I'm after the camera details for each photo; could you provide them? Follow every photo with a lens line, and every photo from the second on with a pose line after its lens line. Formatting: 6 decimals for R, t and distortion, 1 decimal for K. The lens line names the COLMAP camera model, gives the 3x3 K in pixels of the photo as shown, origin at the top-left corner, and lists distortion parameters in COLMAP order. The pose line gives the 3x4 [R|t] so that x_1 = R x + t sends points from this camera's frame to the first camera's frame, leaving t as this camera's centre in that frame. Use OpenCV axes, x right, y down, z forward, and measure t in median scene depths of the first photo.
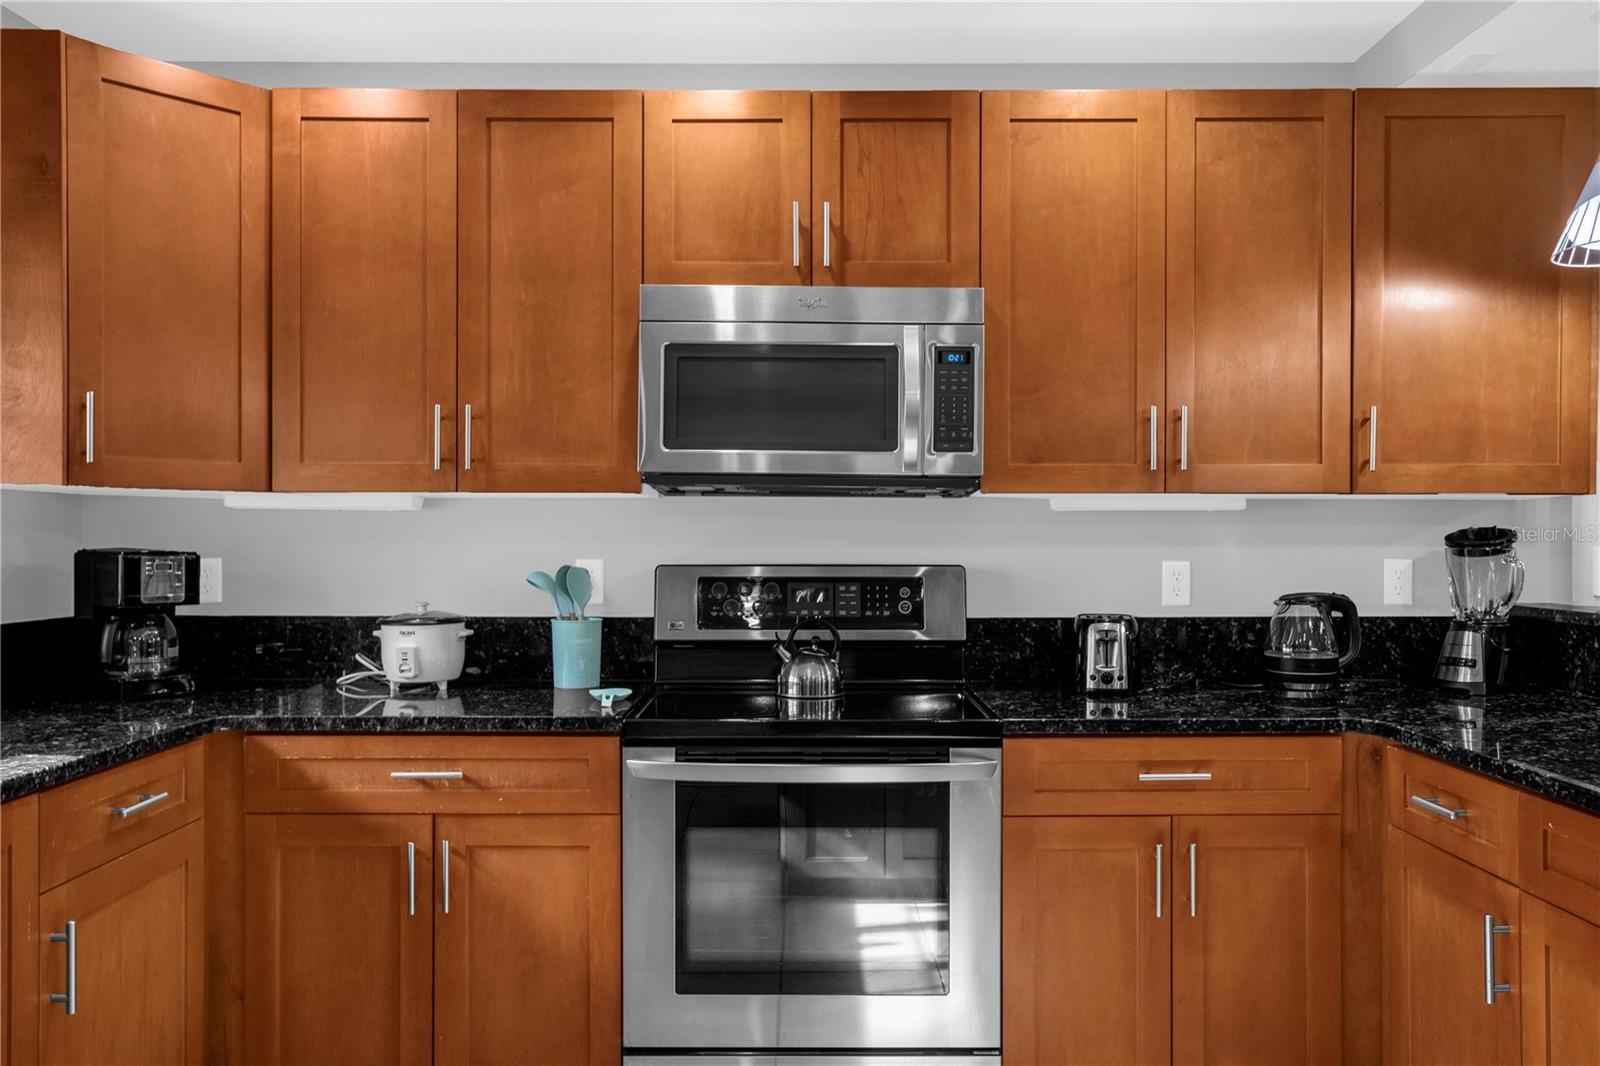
lens RADIAL K [[1319.7, 0, 797.8], [0, 1319.7, 531.9], [0, 0, 1]] dist [0.027730, 0.001925]
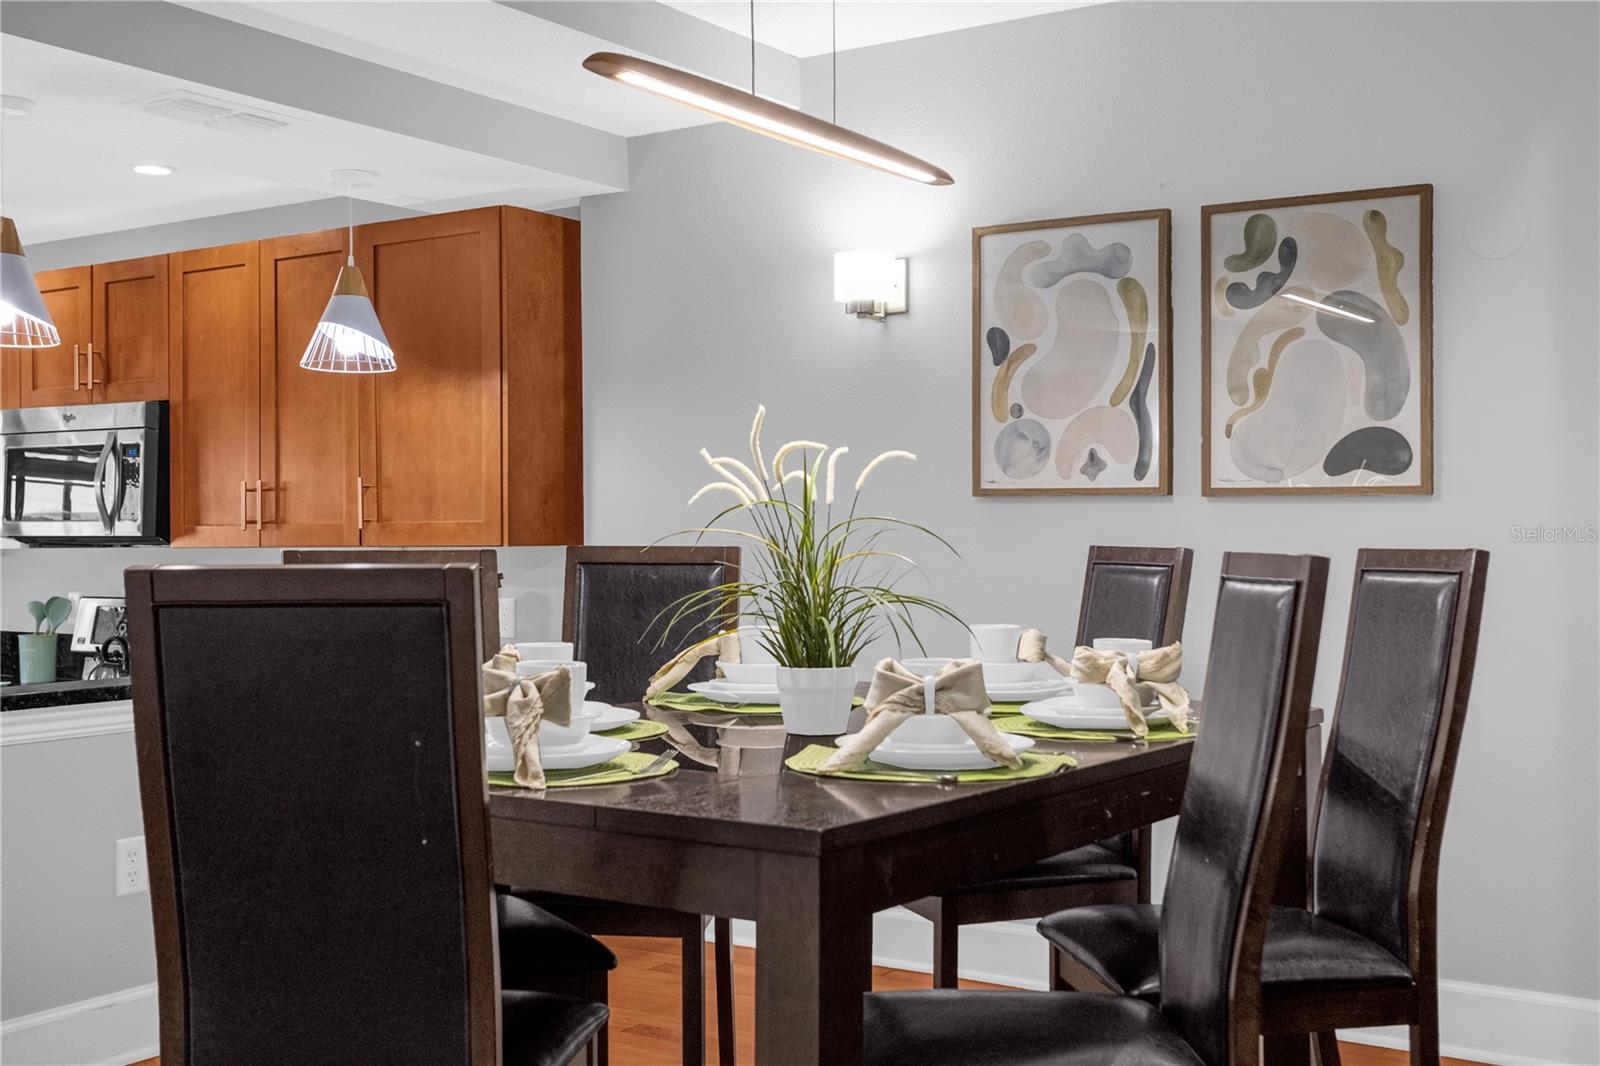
lens RADIAL K [[1858.7, 0, 805.6], [0, 1858.7, 534.8], [0, 0, 1]] dist [-0.004991, 0.000000]
pose [[0.830921, -0.007967, -0.556333, 1.736561], [0.001051, 0.999918, -0.012750, -0.016458], [0.556389, 0.010010, 0.830862, -0.226774]]
